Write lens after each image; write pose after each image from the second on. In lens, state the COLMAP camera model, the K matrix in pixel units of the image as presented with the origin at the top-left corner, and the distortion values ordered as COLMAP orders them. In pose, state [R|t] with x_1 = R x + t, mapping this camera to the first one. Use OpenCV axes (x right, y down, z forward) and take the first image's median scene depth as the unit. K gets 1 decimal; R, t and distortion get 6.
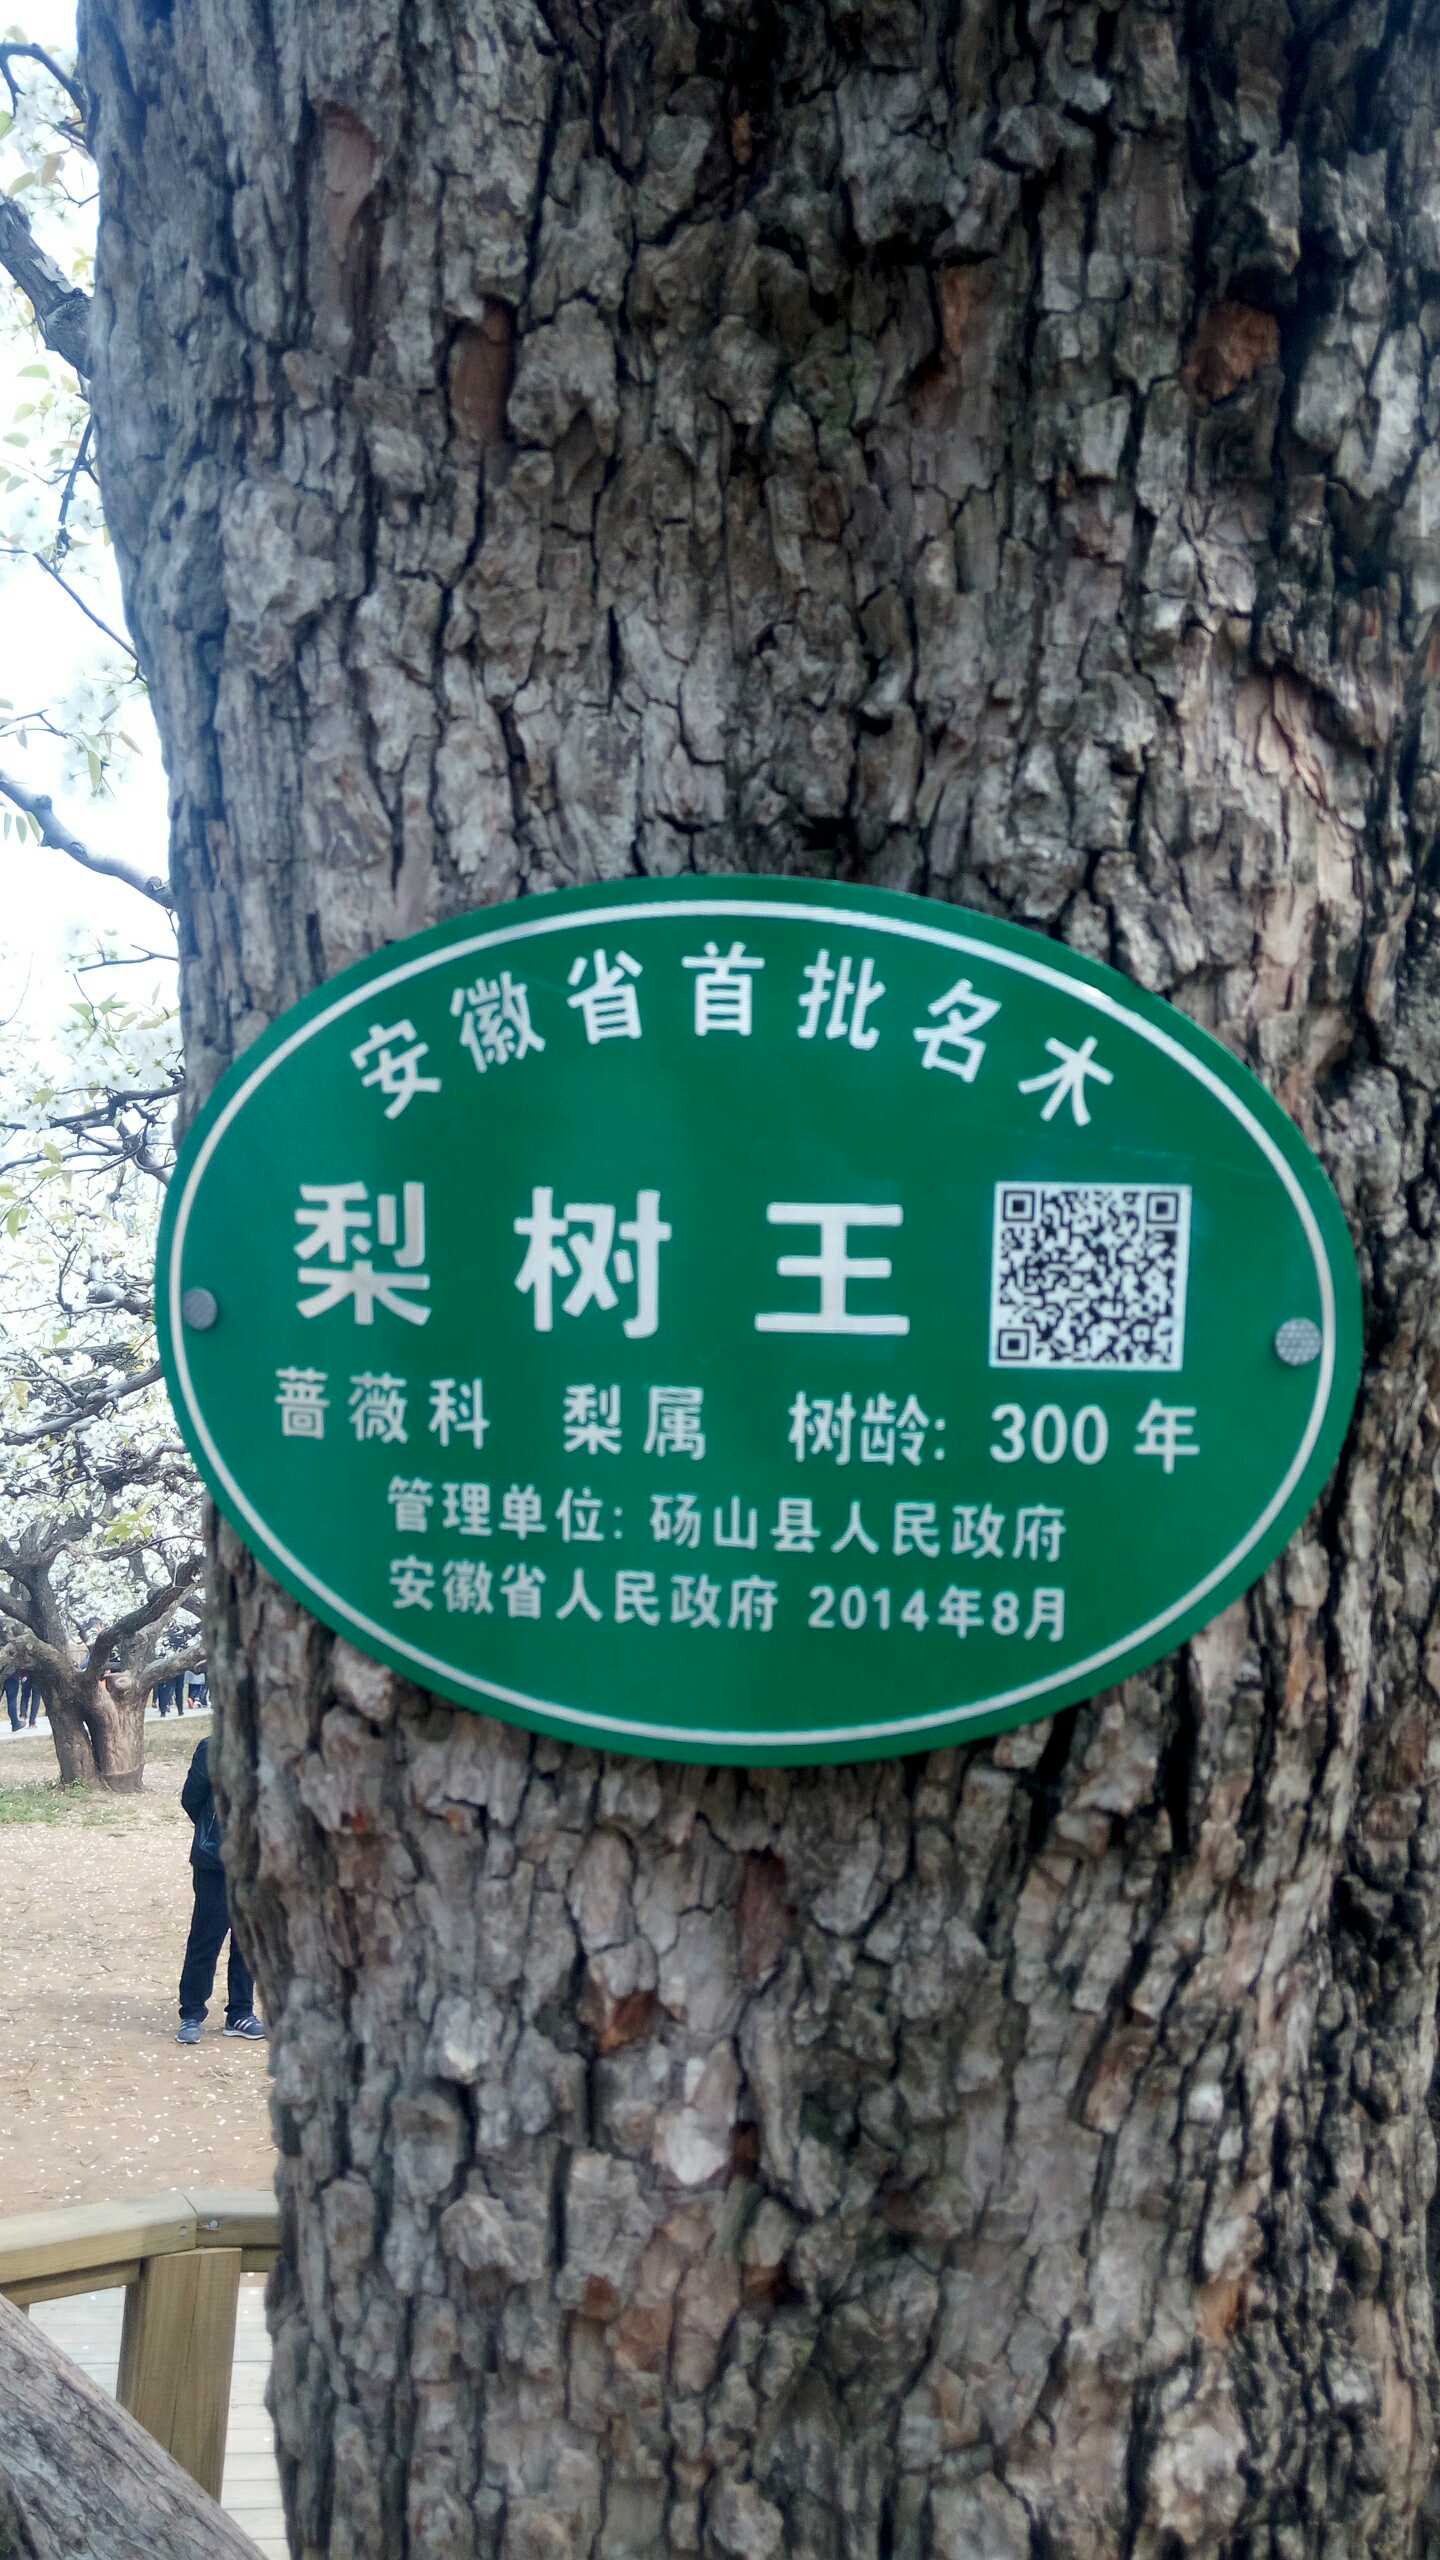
lens RADIAL K [[2005.5, 0, 721.8], [0, 2005.5, 1286.4], [0, 0, 1]] dist [0.040233, -0.010952]
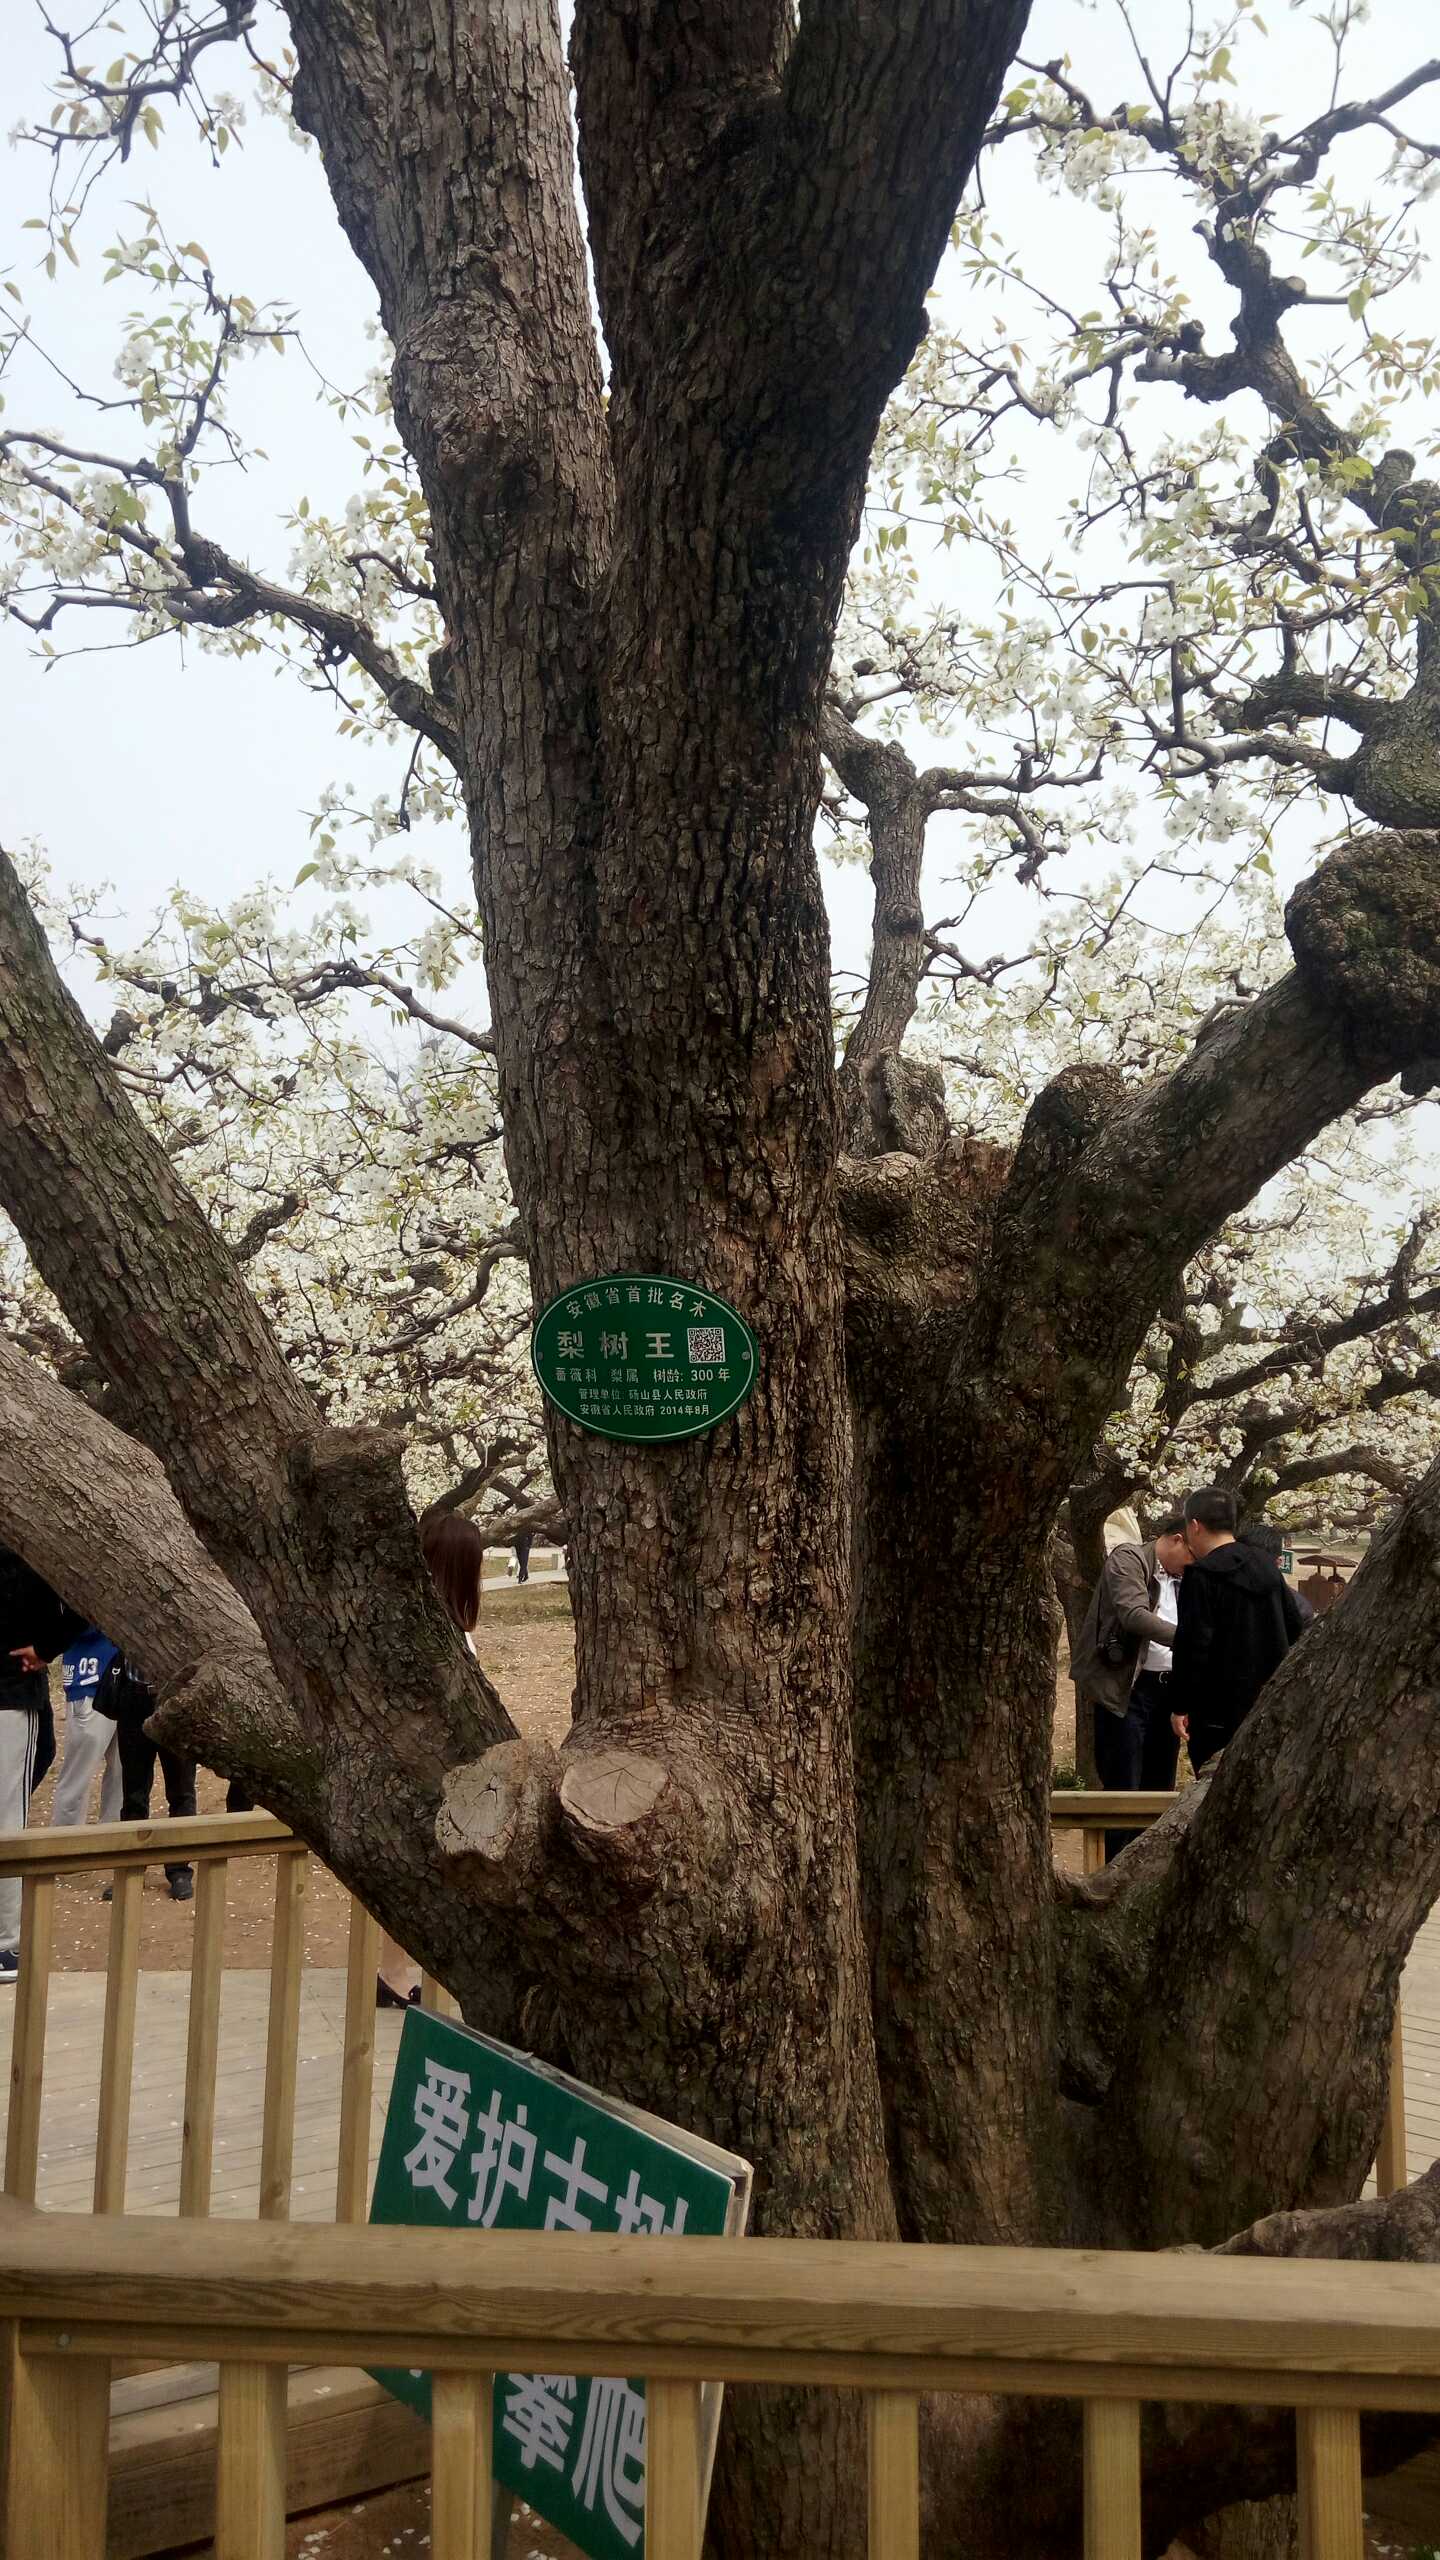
lens RADIAL K [[2005.5, 0, 719.3], [0, 2005.5, 1277.4], [0, 0, 1]] dist [0.040233, -0.010952]
pose [[0.989020, -0.047609, -0.139906, 0.906322], [0.055566, 0.997019, 0.053526, -0.435028], [0.136940, -0.060712, 0.988717, -3.937272]]
